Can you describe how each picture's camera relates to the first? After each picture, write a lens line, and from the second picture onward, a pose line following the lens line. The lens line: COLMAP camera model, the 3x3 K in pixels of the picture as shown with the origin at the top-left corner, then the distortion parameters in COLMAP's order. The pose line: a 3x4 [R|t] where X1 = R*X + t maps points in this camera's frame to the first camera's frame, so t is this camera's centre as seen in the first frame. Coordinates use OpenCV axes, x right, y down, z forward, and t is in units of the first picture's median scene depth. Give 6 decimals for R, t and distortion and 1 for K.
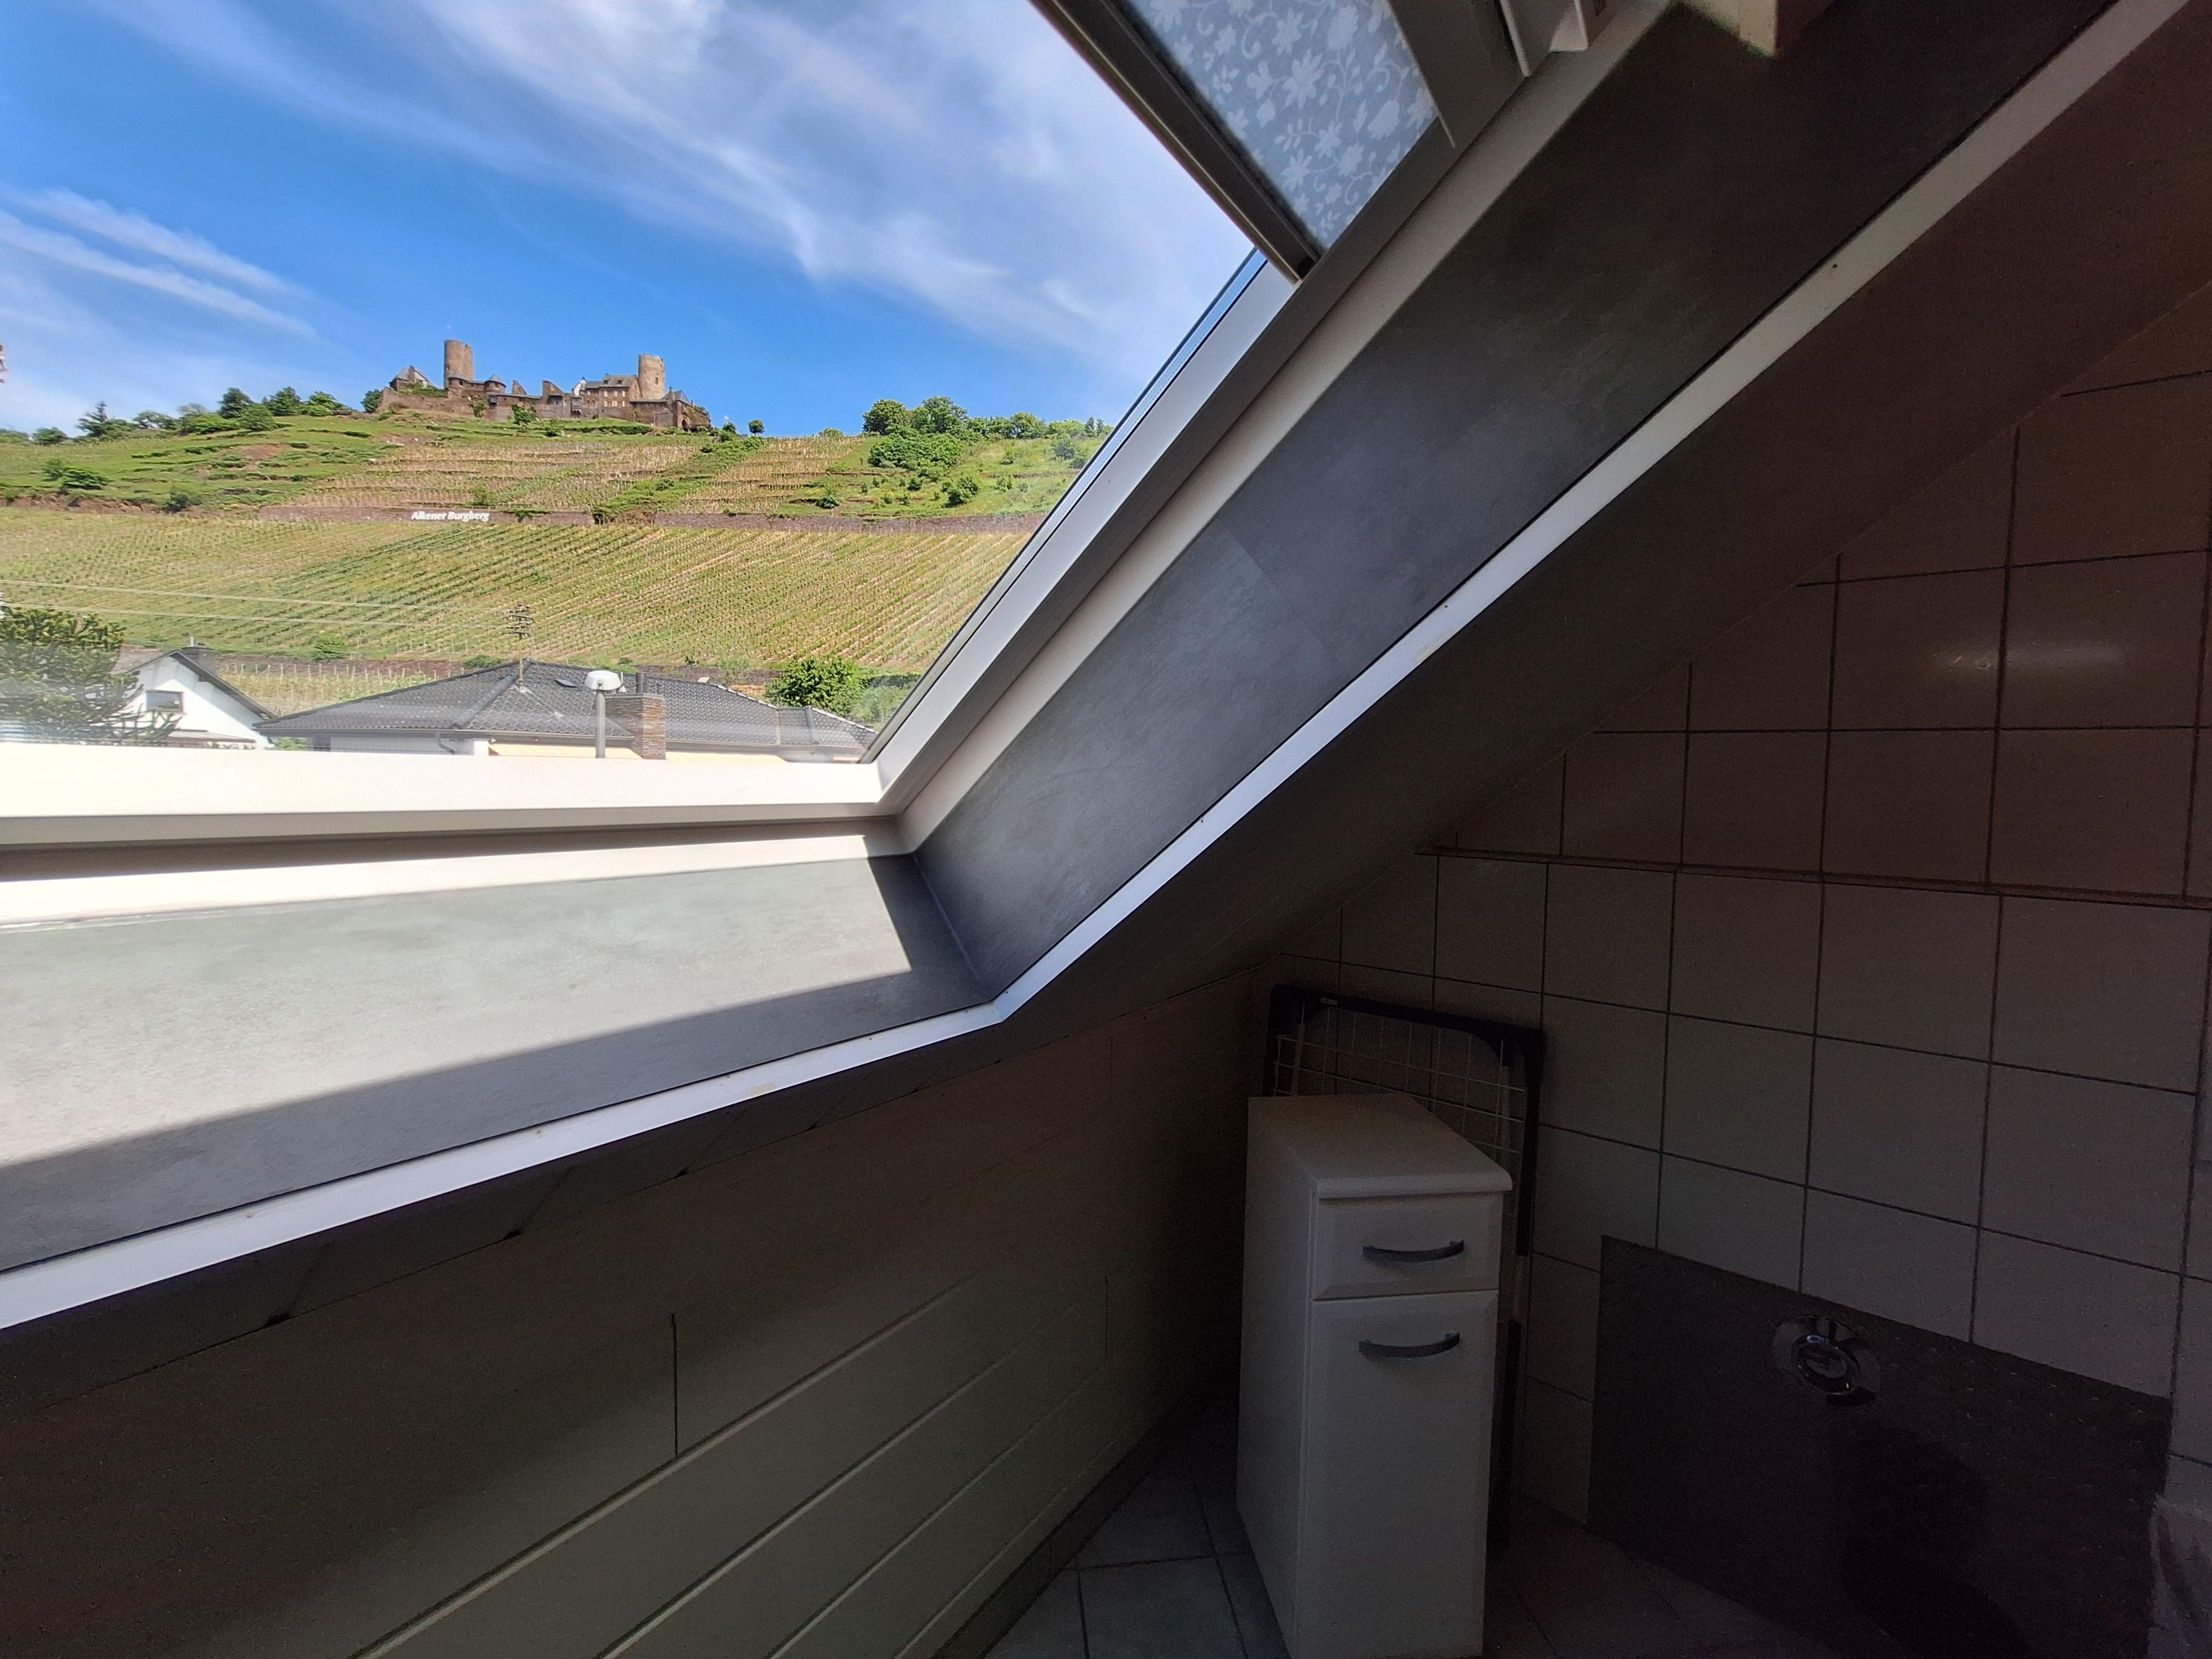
lens RADIAL K [[865.2, 0, 1114.2], [0, 865.2, 845.8], [0, 0, 1]] dist [-0.005263, 0.000279]
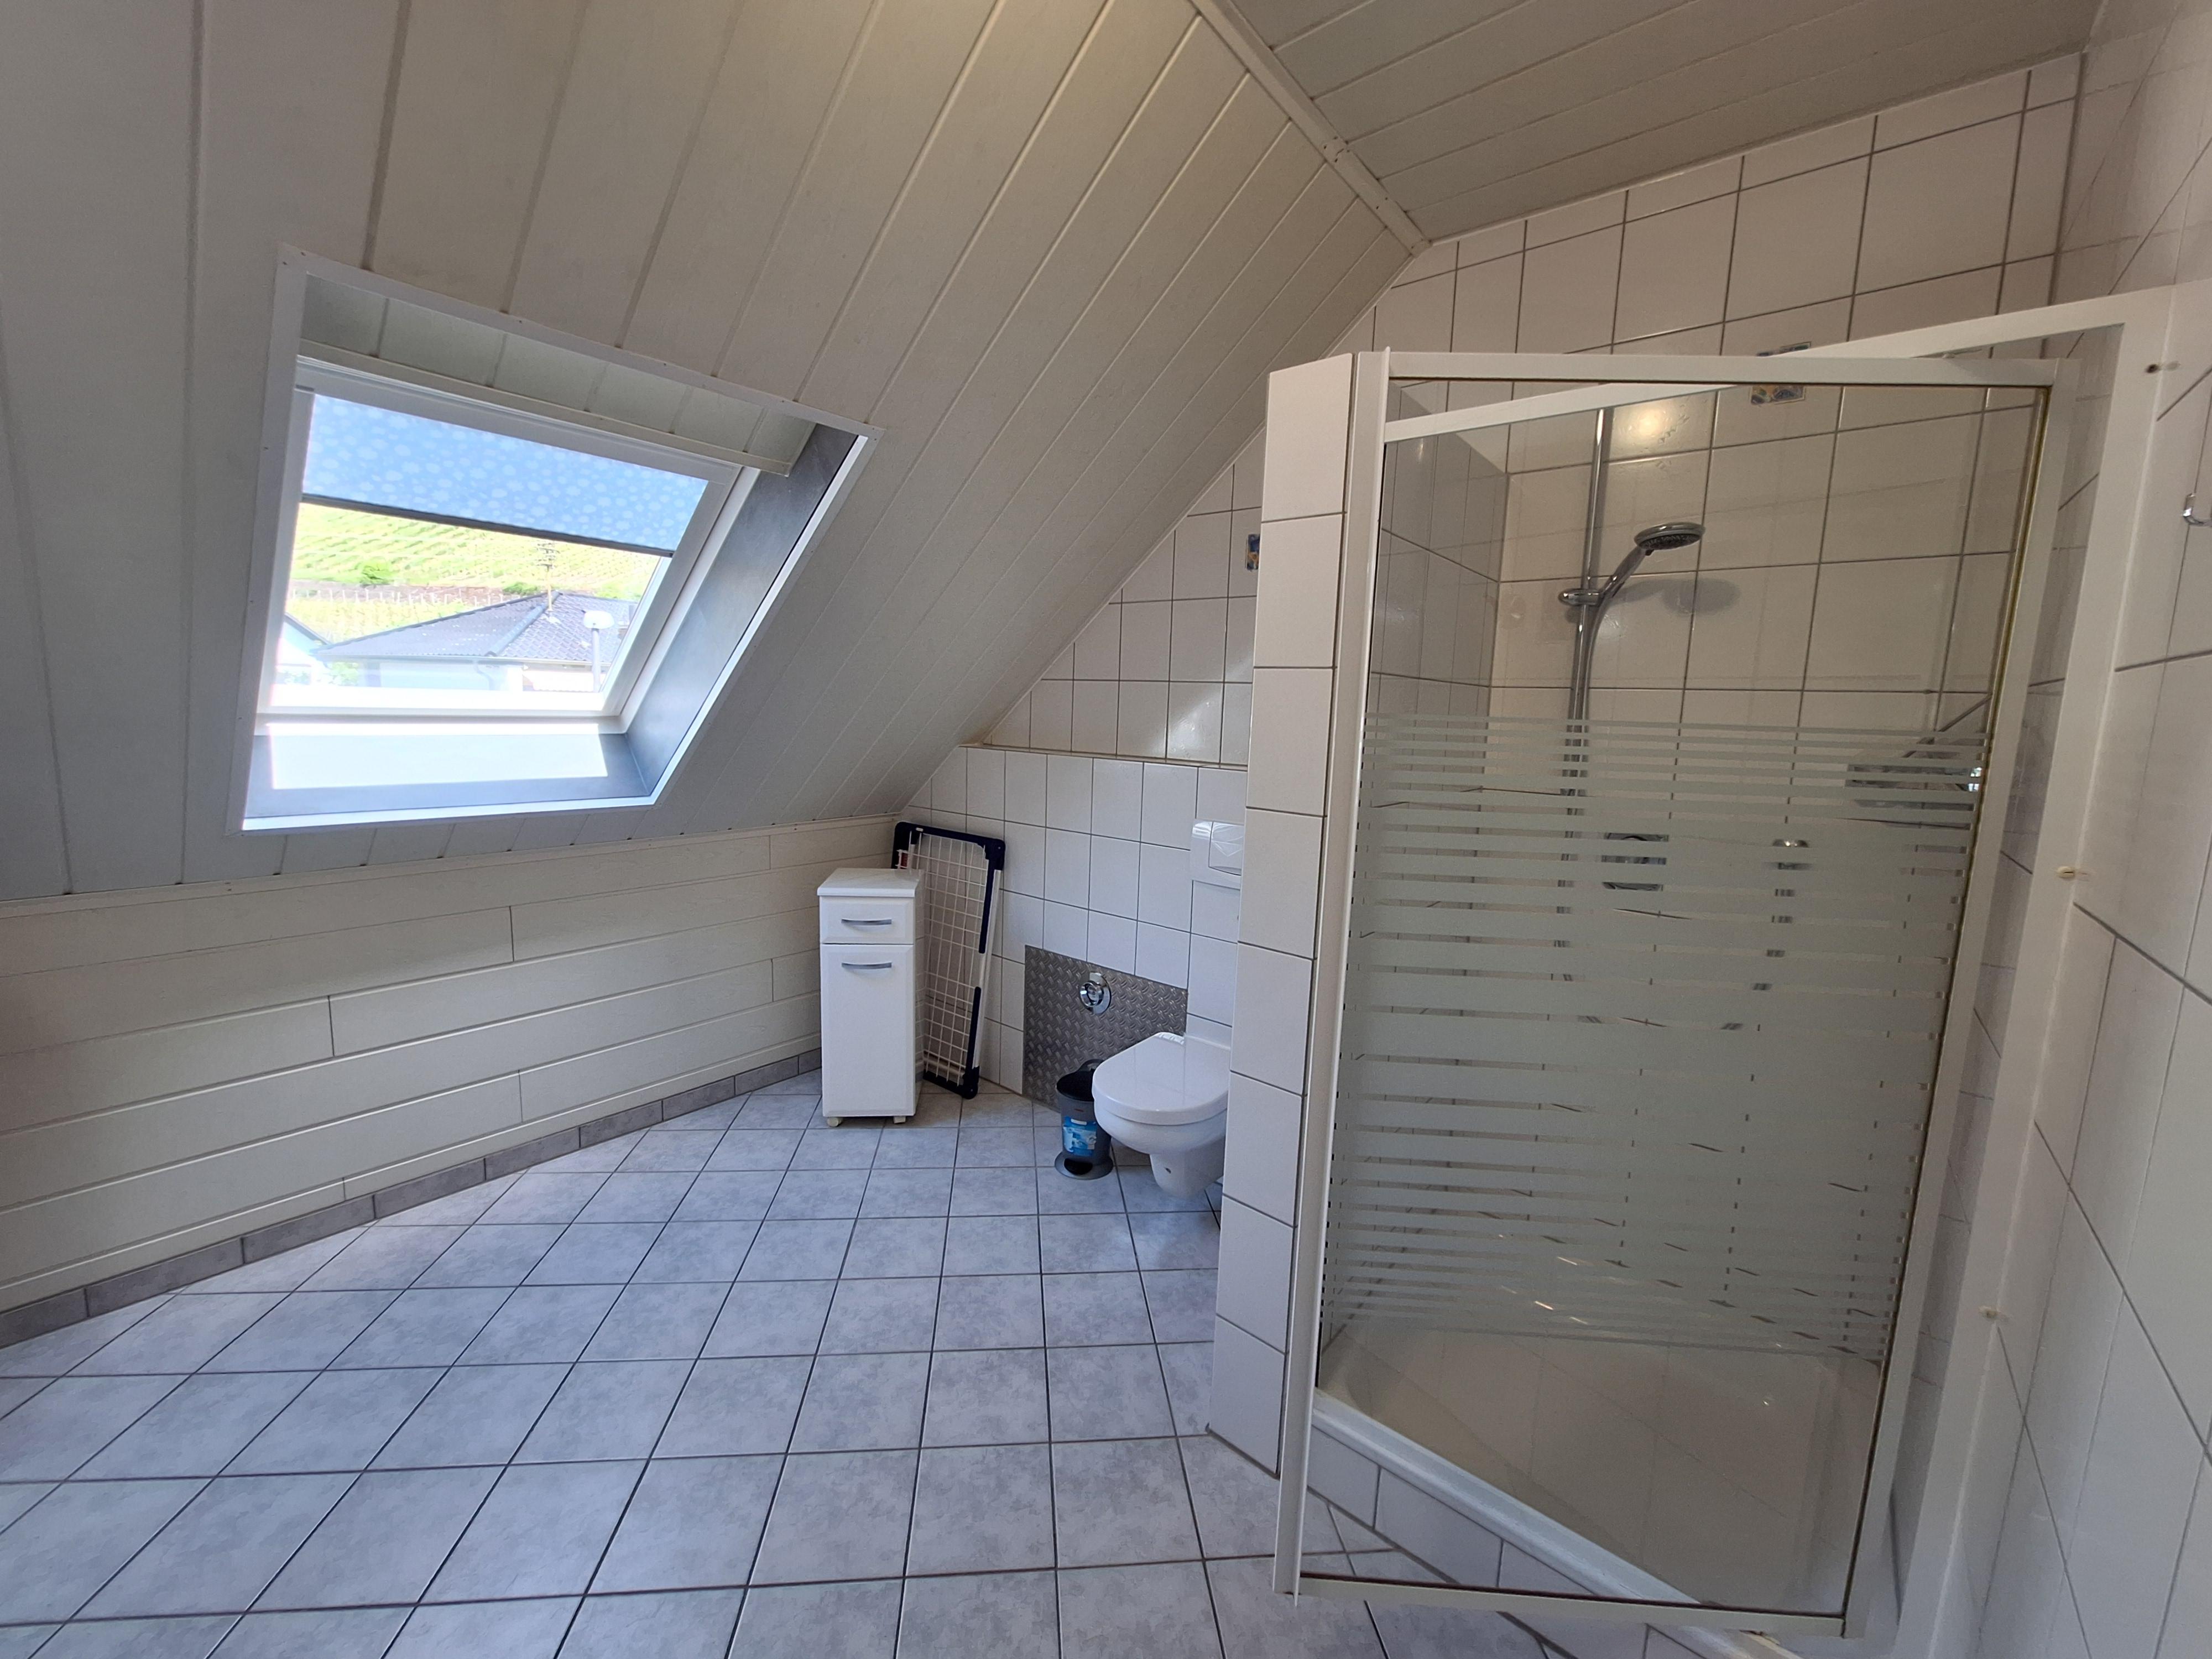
lens RADIAL K [[865.2, 0, 1114.1], [0, 865.2, 842.8], [0, 0, 1]] dist [-0.005263, 0.000279]
pose [[0.999157, 0.019356, -0.036209, 0.087958], [-0.016675, 0.997196, 0.072947, 0.008406], [0.037519, -0.072282, 0.996678, -0.095927]]
